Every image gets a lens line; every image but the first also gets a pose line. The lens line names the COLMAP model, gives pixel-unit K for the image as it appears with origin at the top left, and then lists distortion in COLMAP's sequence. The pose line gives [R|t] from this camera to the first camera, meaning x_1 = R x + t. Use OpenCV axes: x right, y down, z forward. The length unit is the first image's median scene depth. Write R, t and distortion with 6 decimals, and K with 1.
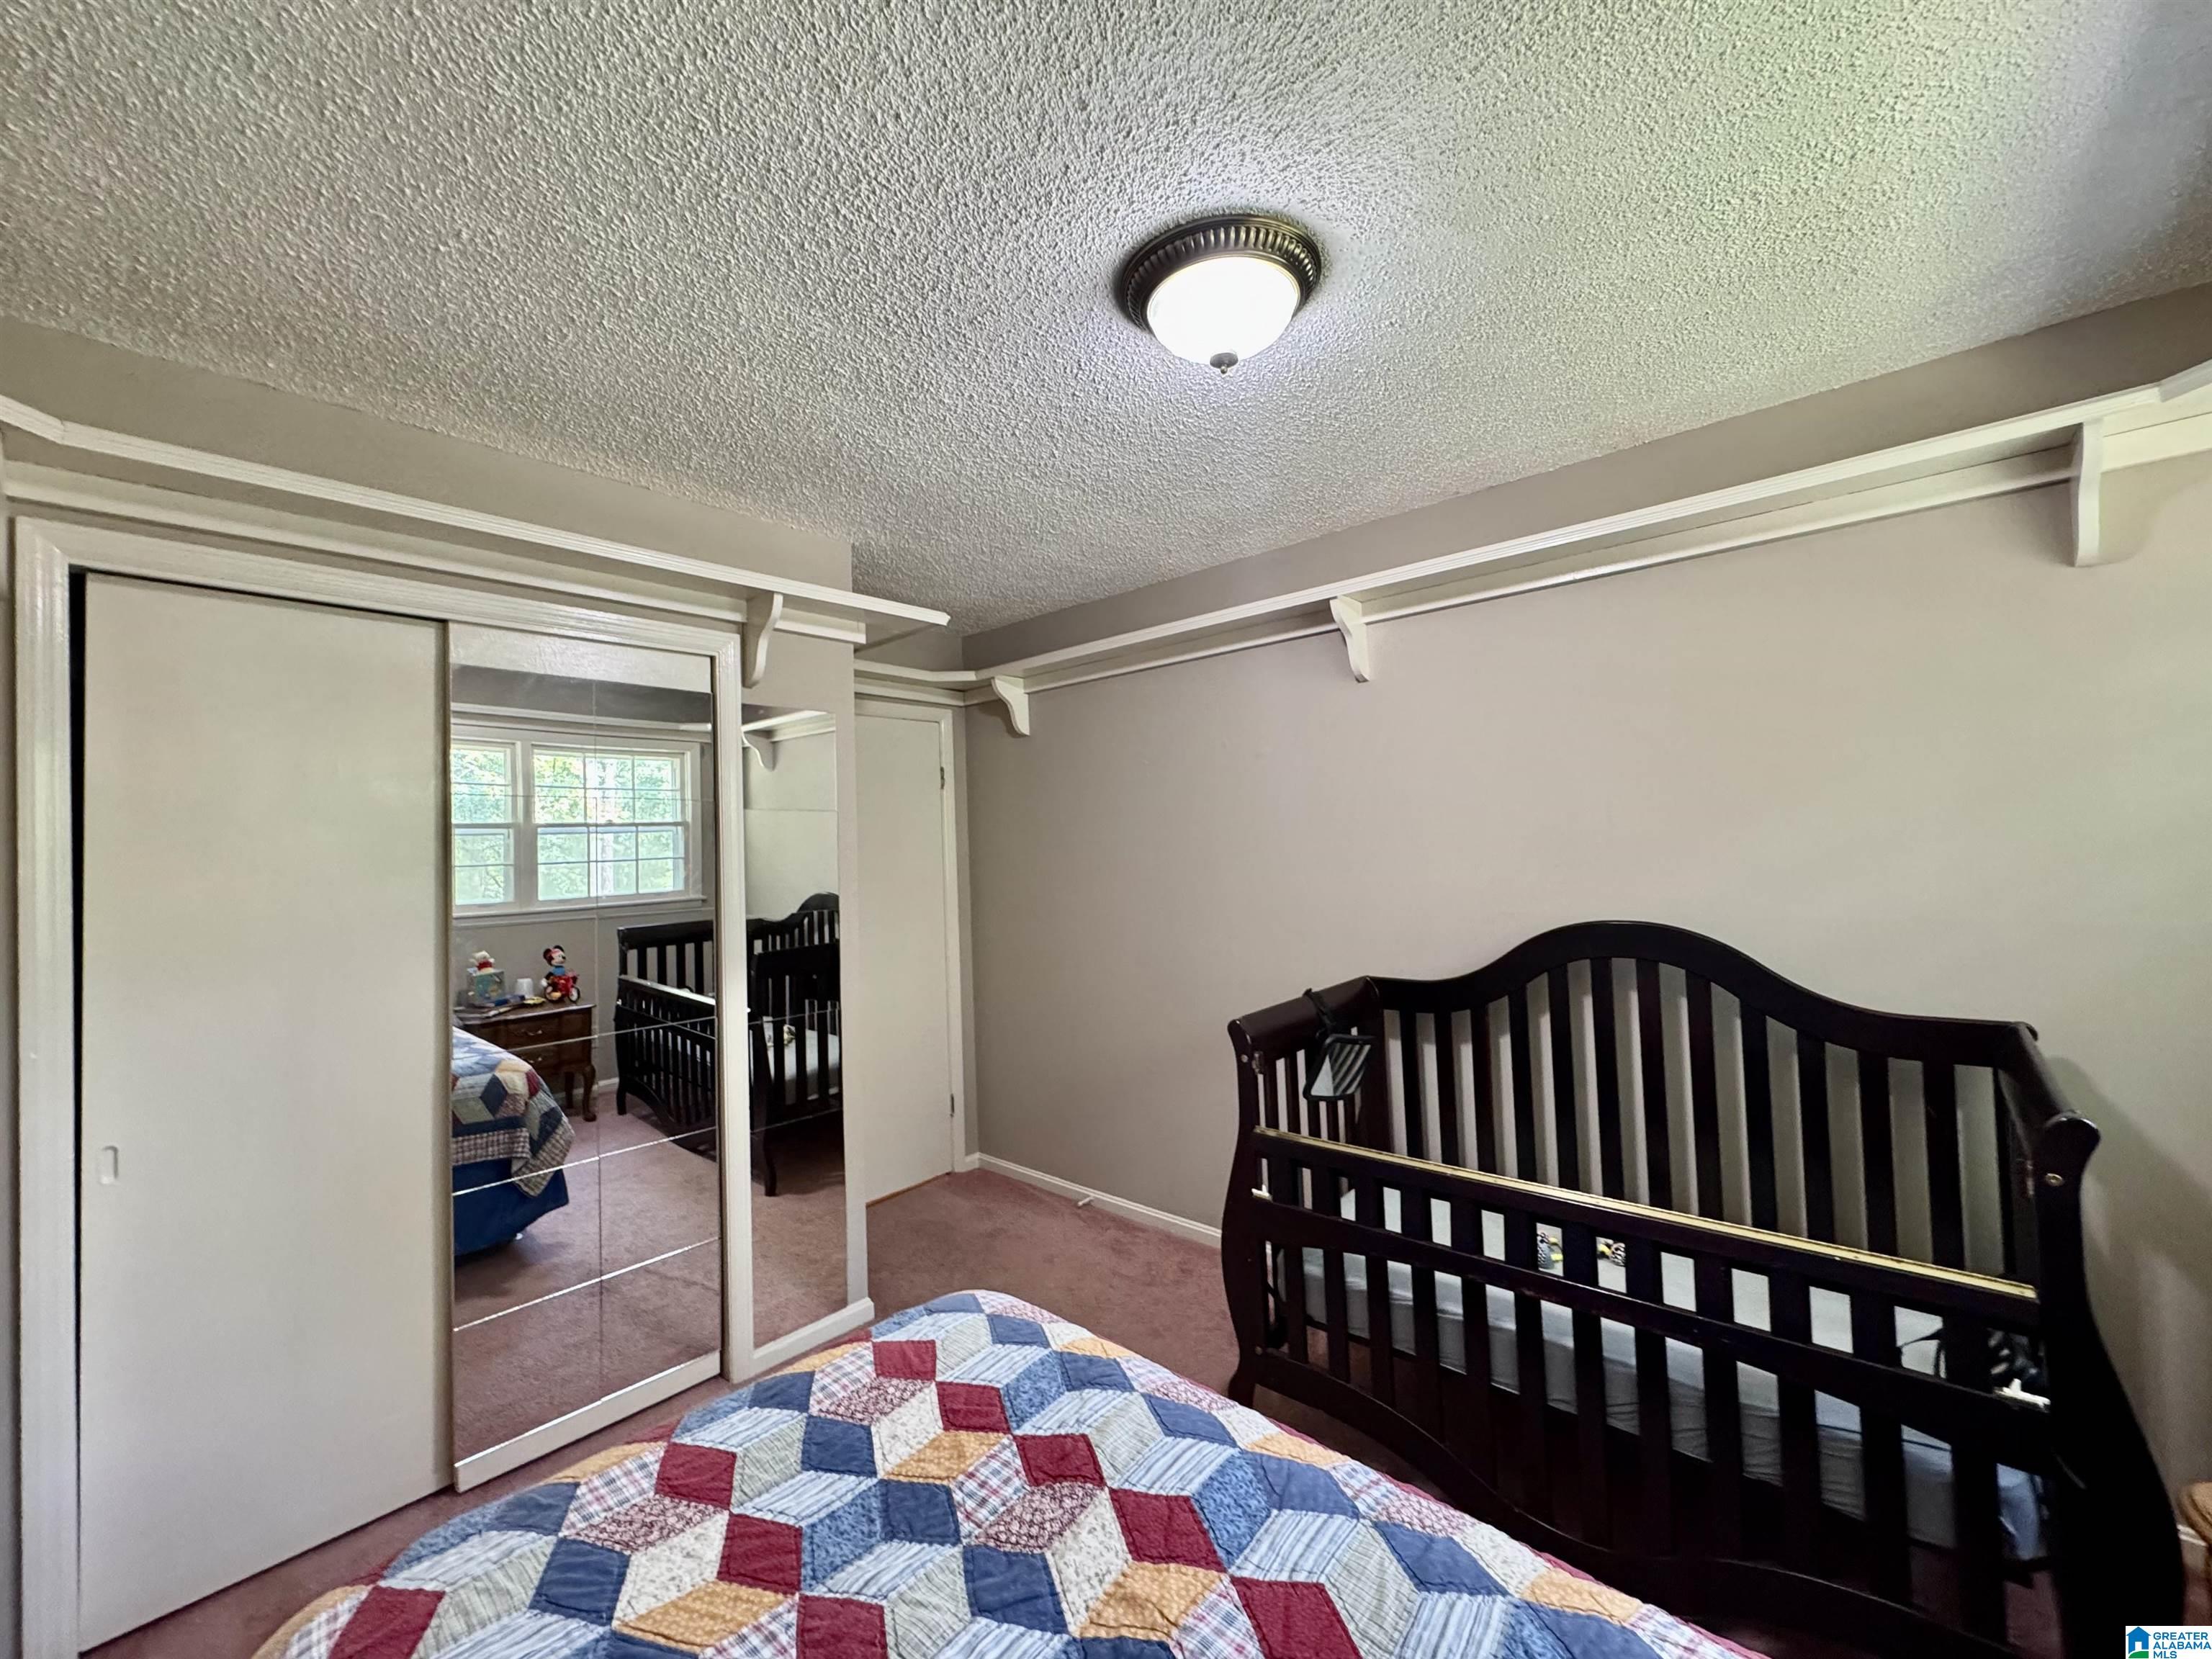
lens RADIAL K [[877.8, 0, 1105.2], [0, 877.8, 818.0], [0, 0, 1]] dist [-0.009529, -0.000224]
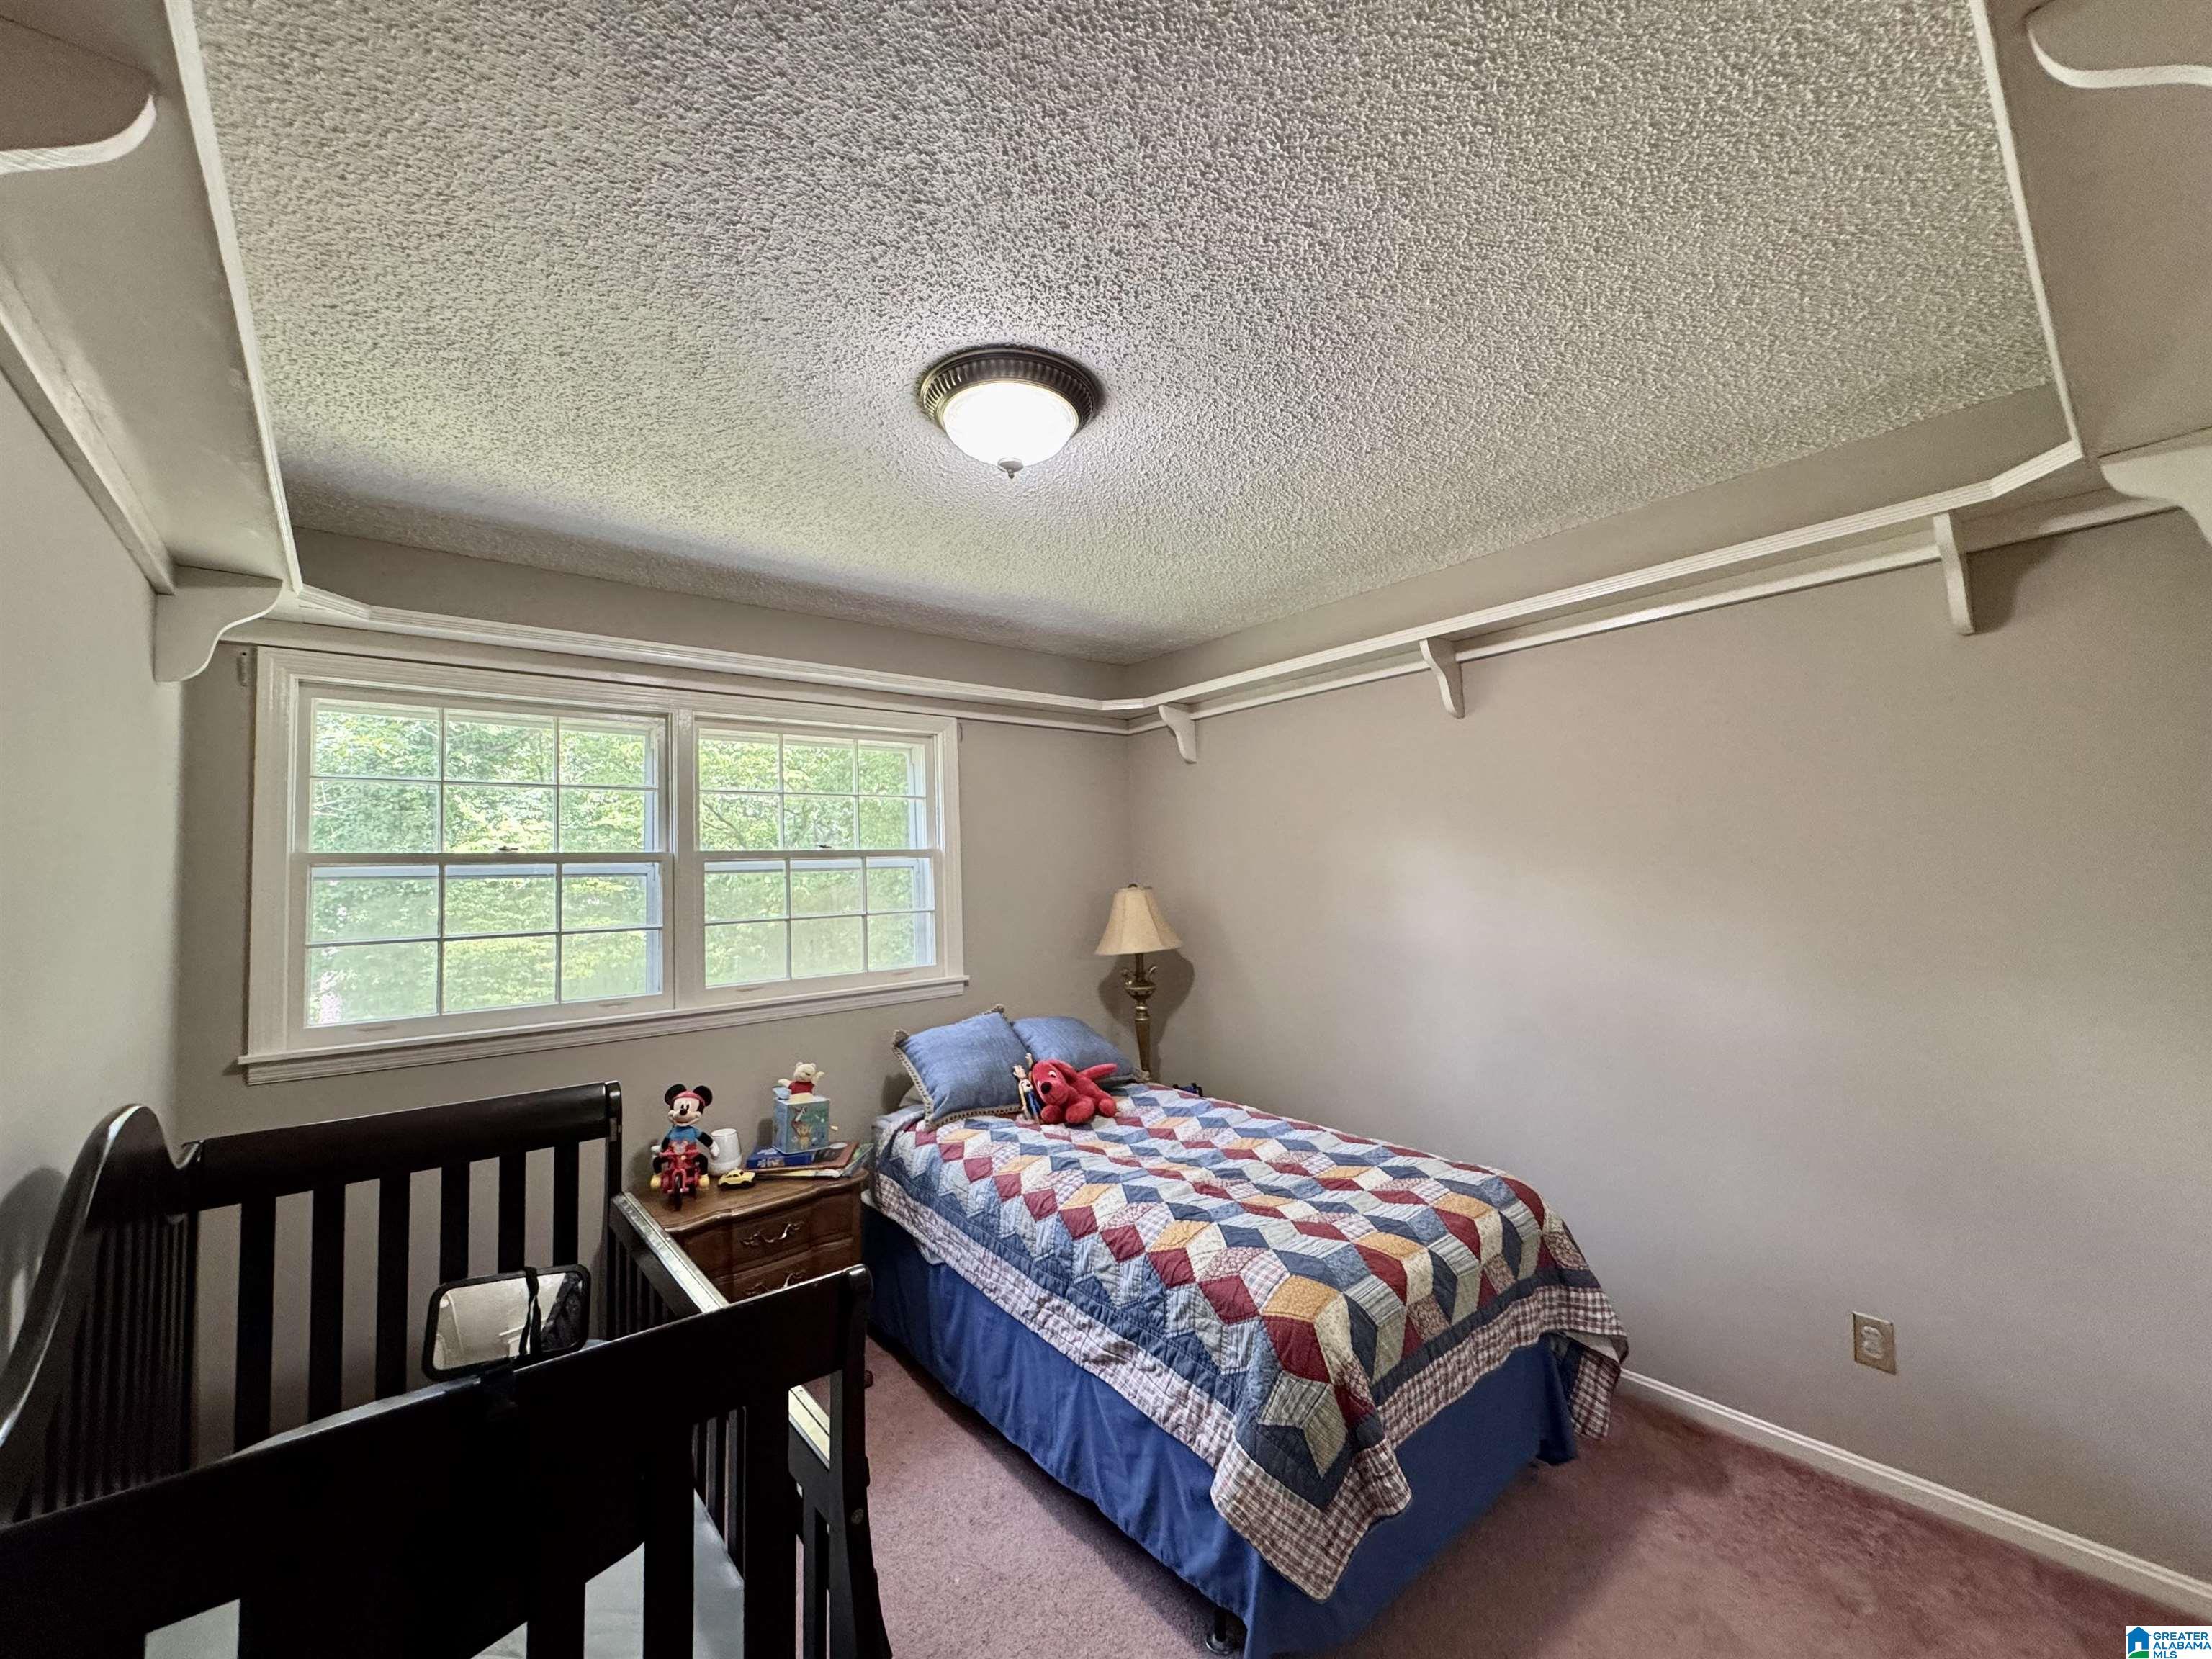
lens RADIAL K [[877.8, 0, 1105.2], [0, 877.8, 818.0], [0, 0, 1]] dist [-0.009529, -0.000224]
pose [[-0.988703, 0.069491, 0.132806, -0.065950], [0.056859, 0.993693, -0.096652, 0.030261], [-0.138685, -0.088008, -0.986418, 1.435706]]
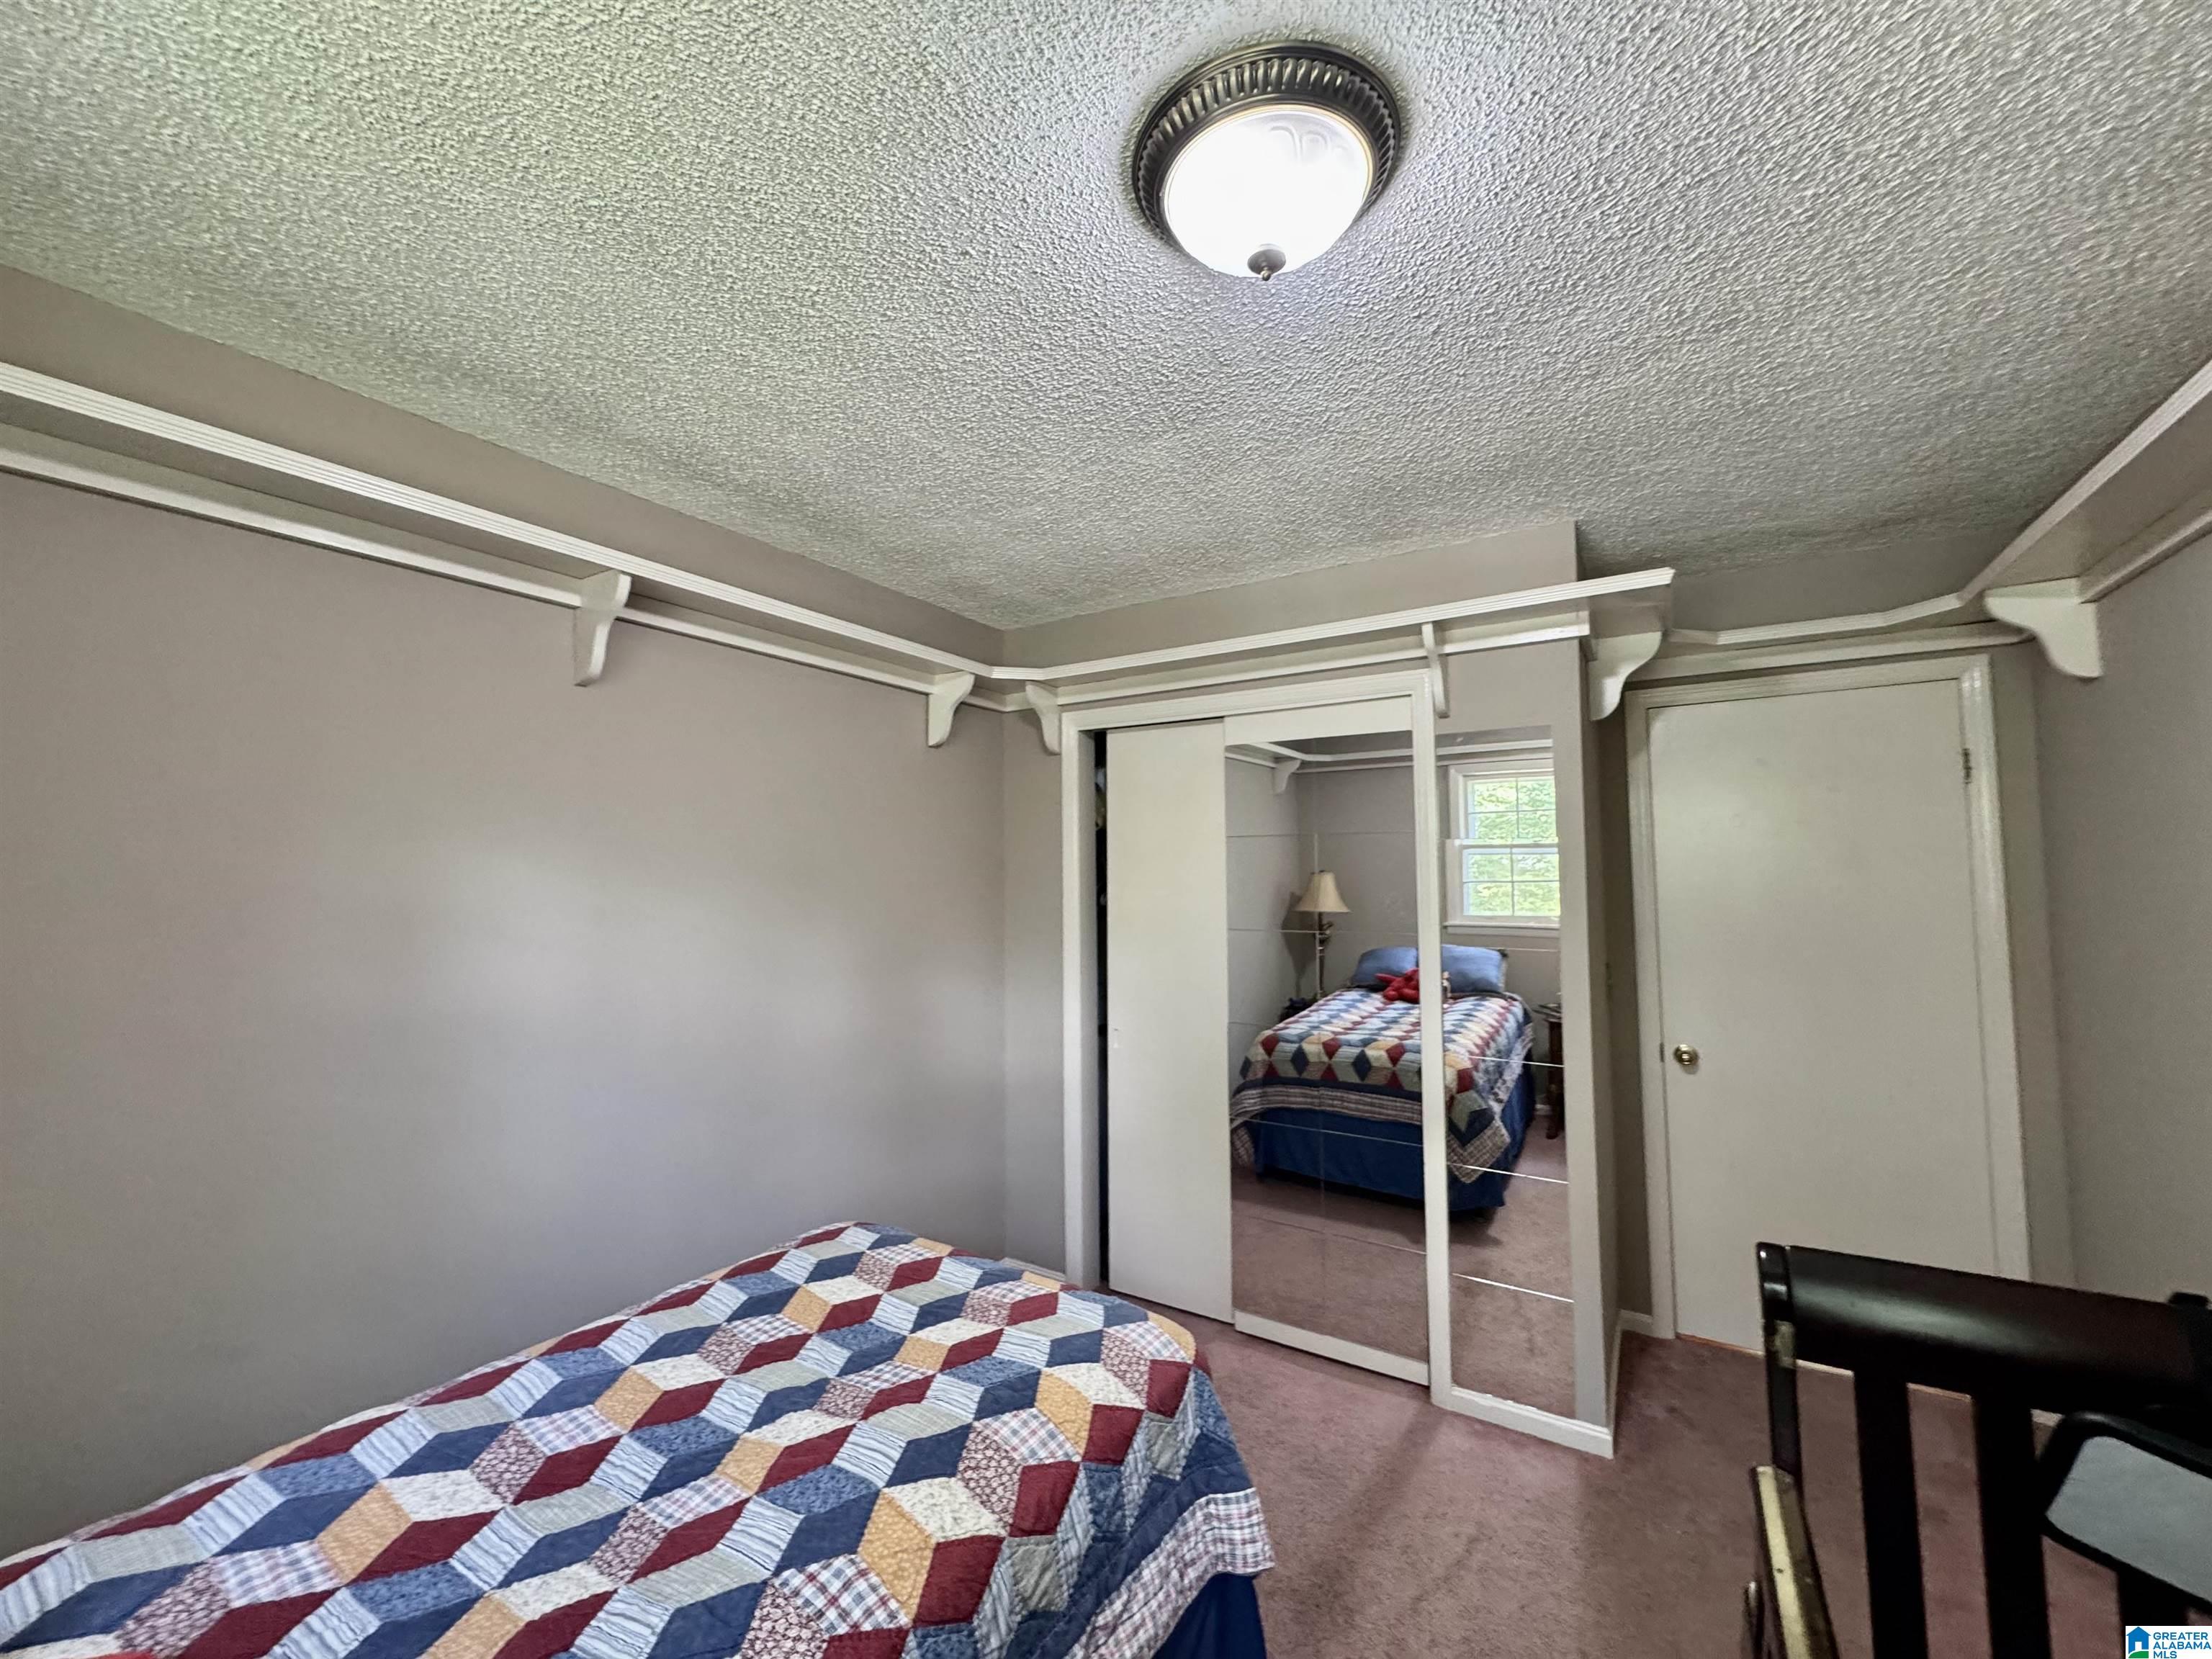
lens RADIAL K [[877.8, 0, 1105.2], [0, 877.8, 818.0], [0, 0, 1]] dist [-0.009529, -0.000224]
pose [[0.168681, -0.032991, -0.985118, 0.583330], [0.034553, 0.999023, -0.027541, -0.023248], [0.985065, -0.029393, 0.169657, 0.511062]]
